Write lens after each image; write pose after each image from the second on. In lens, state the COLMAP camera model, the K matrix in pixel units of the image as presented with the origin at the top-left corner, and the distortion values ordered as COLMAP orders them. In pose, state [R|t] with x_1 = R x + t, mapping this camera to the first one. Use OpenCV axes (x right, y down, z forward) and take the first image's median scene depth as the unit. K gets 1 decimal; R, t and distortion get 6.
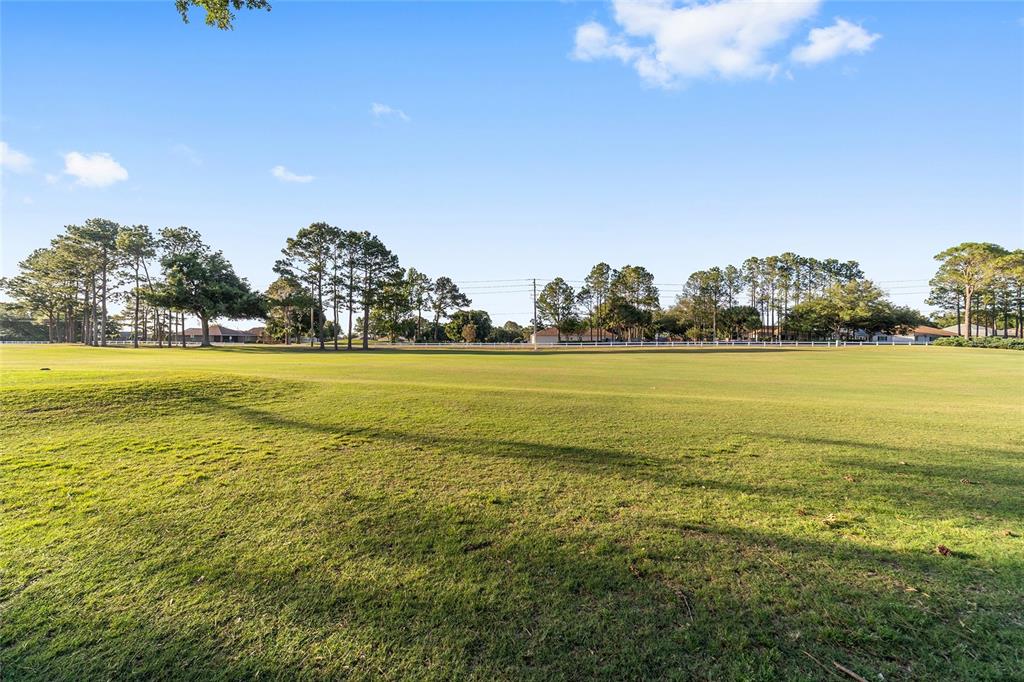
lens RADIAL K [[395.5, 0, 513.4], [0, 395.5, 338.5], [0, 0, 1]] dist [-0.015055, 0.007442]
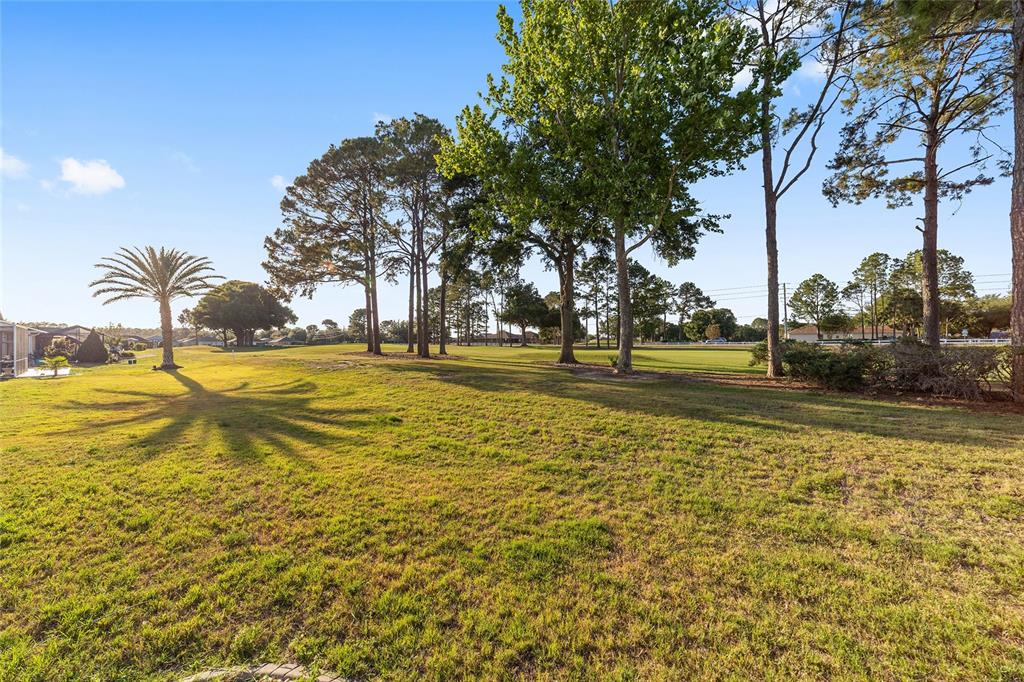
lens RADIAL K [[395.5, 0, 510.3], [0, 395.5, 338.3], [0, 0, 1]] dist [-0.015055, 0.007442]
pose [[0.841360, -0.012676, -0.540327, -0.000182], [0.012582, 0.999913, -0.003866, -0.001952], [0.540329, -0.003546, 0.841446, -0.223054]]
